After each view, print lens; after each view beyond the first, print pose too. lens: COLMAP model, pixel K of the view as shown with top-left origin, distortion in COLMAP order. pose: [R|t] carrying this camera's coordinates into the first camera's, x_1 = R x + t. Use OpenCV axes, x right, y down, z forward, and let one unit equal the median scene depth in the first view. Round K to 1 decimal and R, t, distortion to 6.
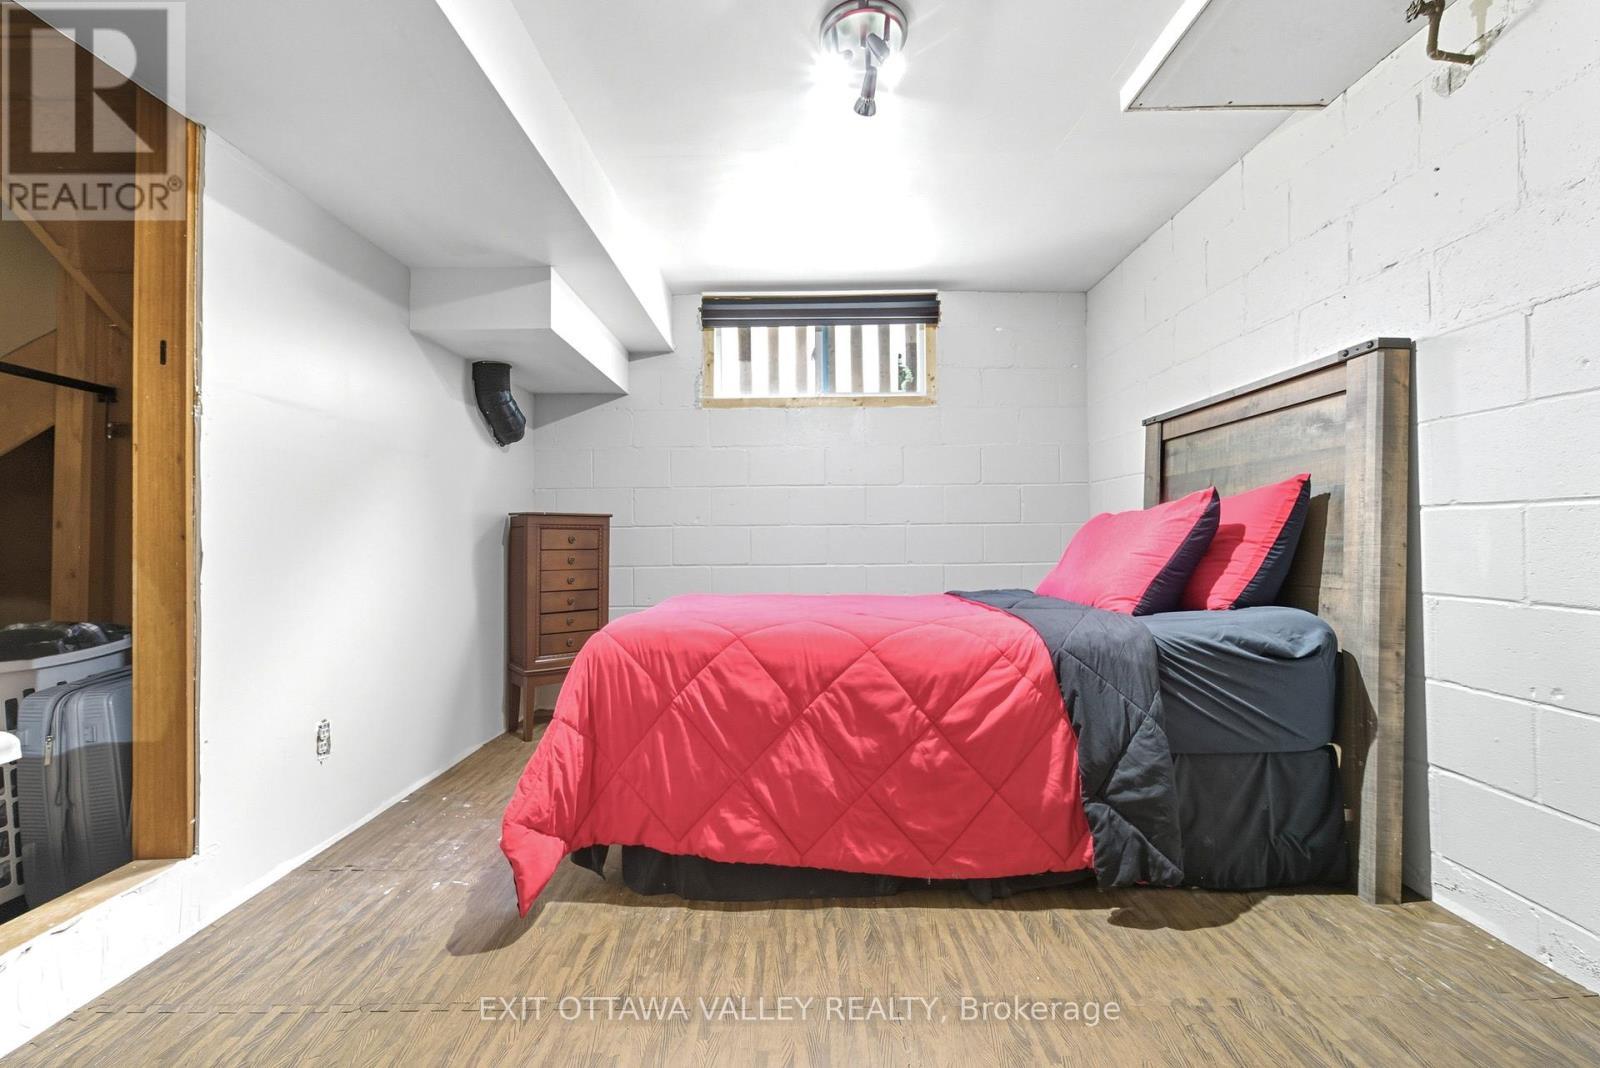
lens RADIAL K [[630.0, 0, 802.7], [0, 630.0, 538.3], [0, 0, 1]] dist [0.000643, -0.000116]
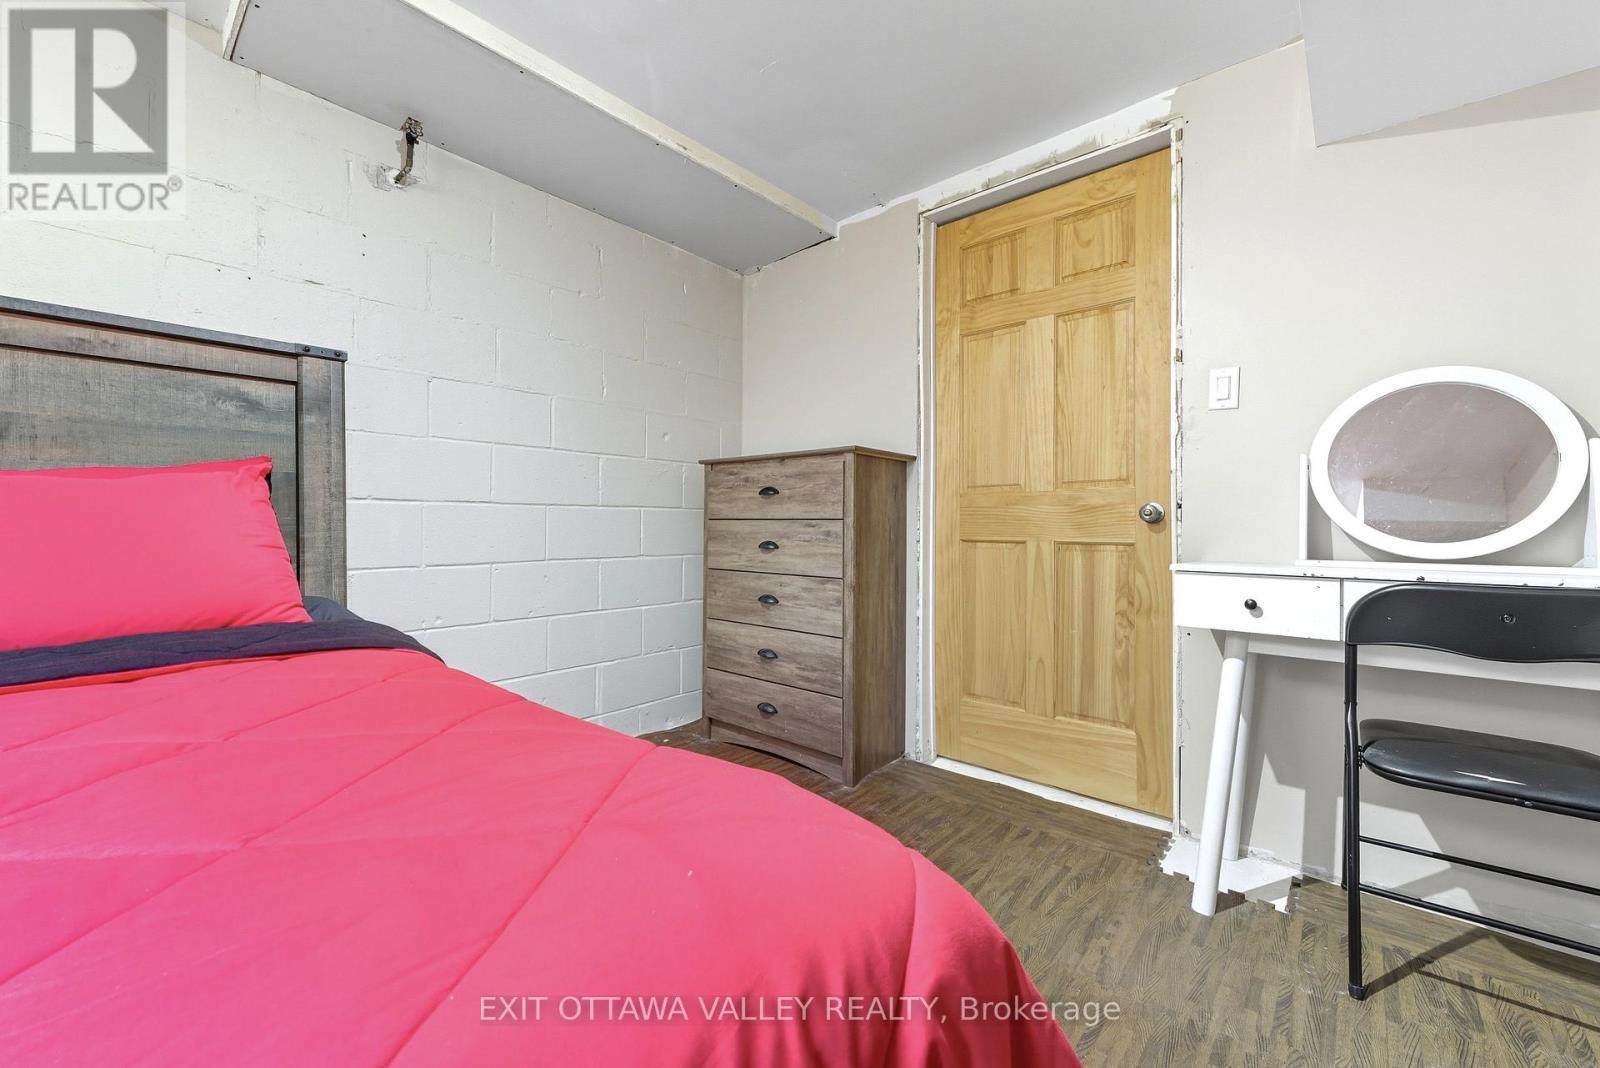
lens RADIAL K [[630.0, 0, 802.7], [0, 630.0, 538.3], [0, 0, 1]] dist [0.000643, -0.000116]
pose [[-0.747934, -0.008619, 0.663717, -0.441273], [0.005785, 0.999793, 0.019502, 0.006825], [-0.663748, 0.018425, -0.747729, 1.184998]]
